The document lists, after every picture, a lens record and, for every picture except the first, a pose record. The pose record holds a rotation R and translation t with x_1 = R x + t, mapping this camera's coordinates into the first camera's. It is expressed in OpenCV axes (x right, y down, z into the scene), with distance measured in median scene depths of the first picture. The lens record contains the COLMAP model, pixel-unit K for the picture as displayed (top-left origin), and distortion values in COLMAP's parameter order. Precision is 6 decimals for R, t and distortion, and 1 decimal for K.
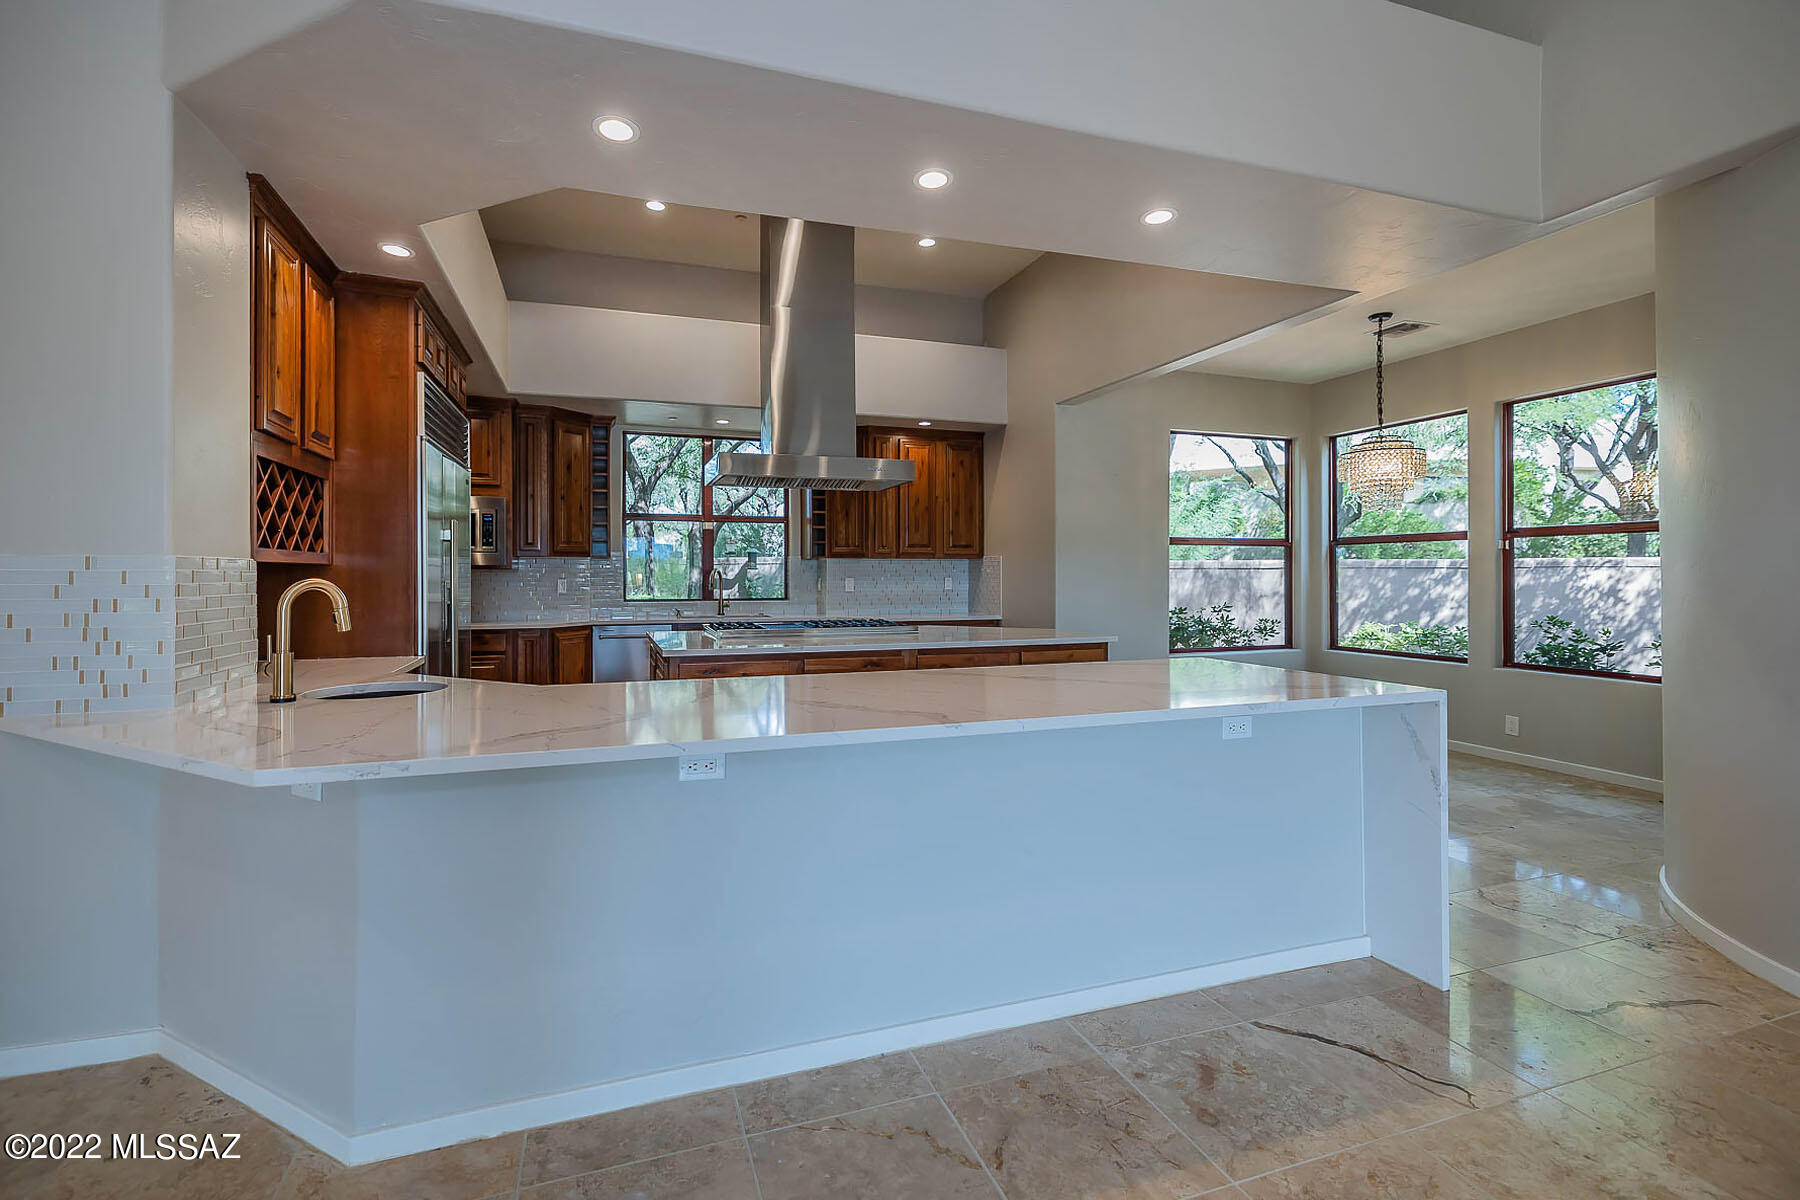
lens RADIAL K [[800.8, 0, 867.6], [0, 800.8, 570.2], [0, 0, 1]] dist [-0.000943, -0.000109]
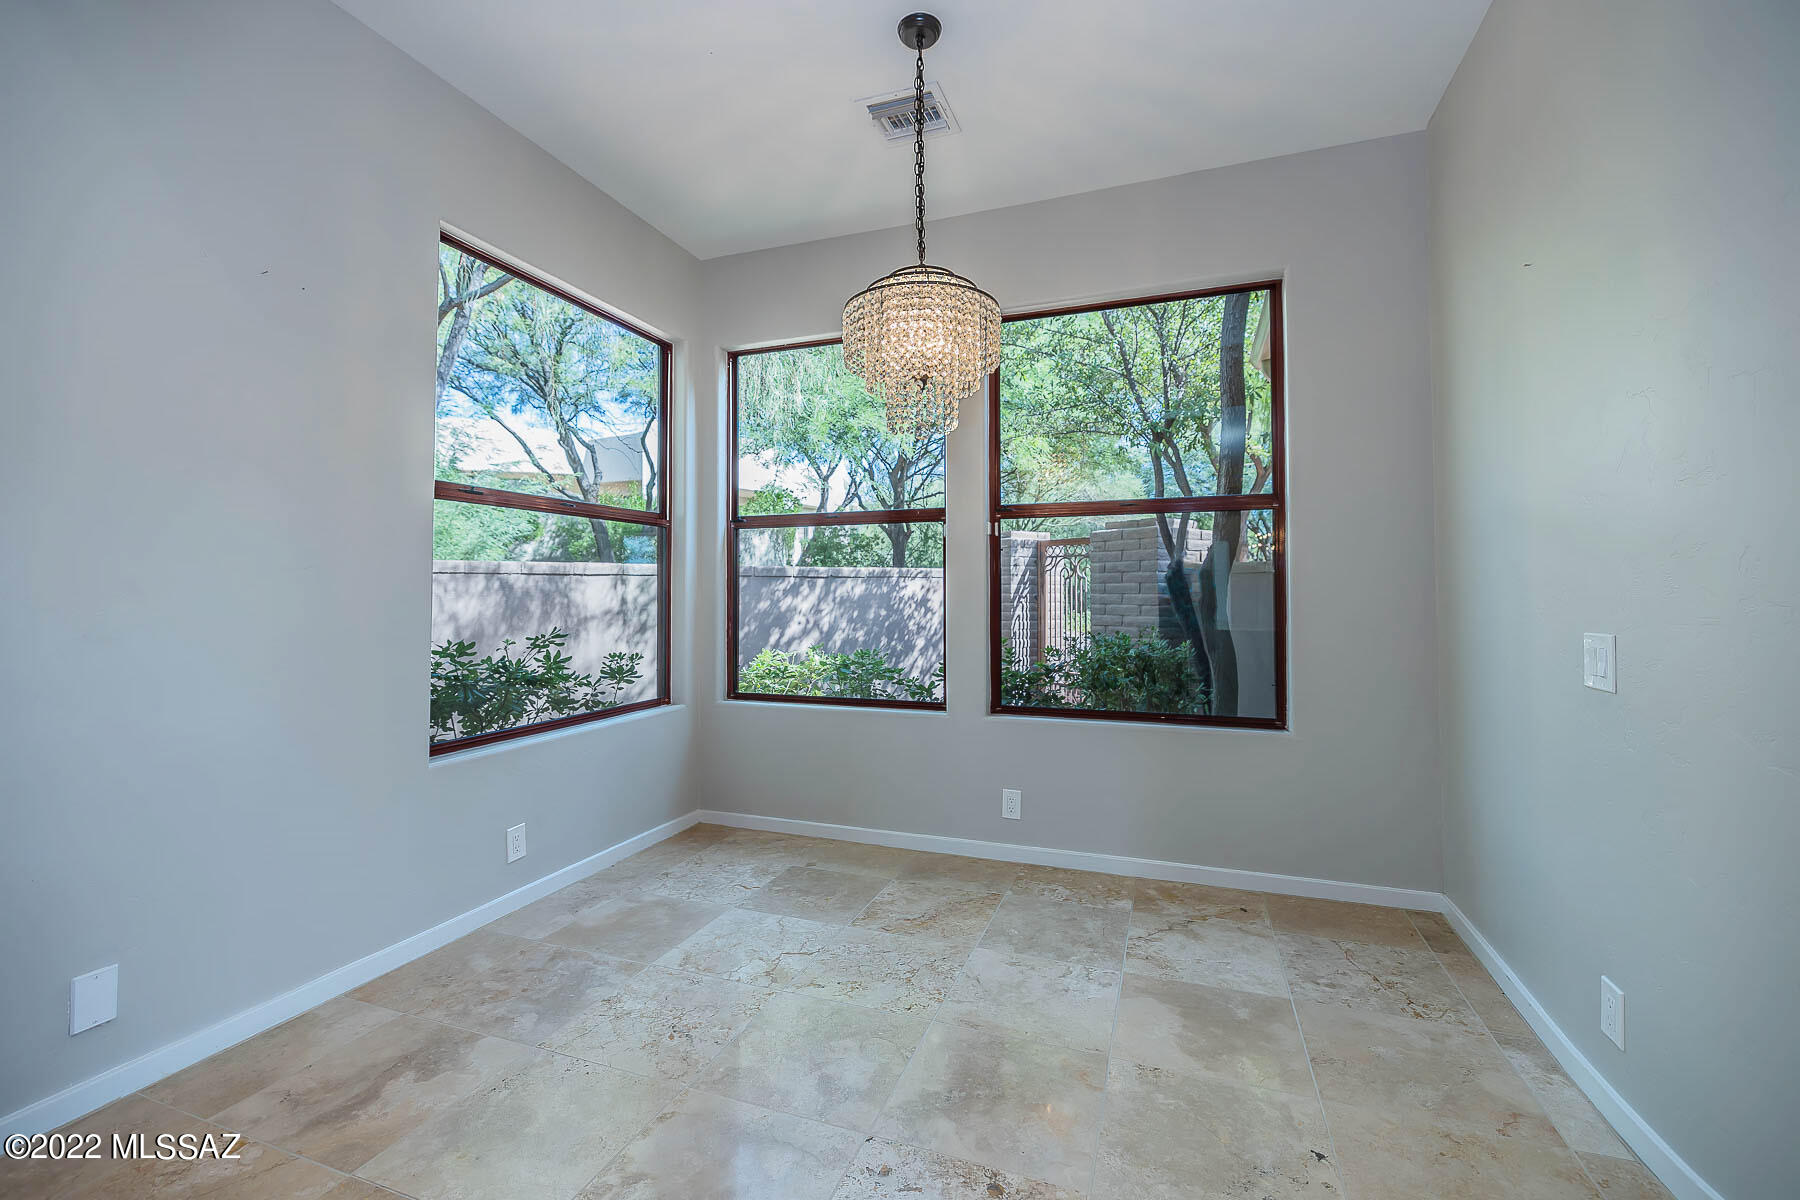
lens RADIAL K [[757.1, 0, 906.9], [0, 757.1, 584.8], [0, 0, 1]] dist [0.020727, 0.000011]
pose [[0.621842, 0.007119, 0.783110, 0.193946], [-0.002448, 0.999971, -0.007147, 0.014557], [-0.783139, 0.002527, 0.621842, 0.493194]]
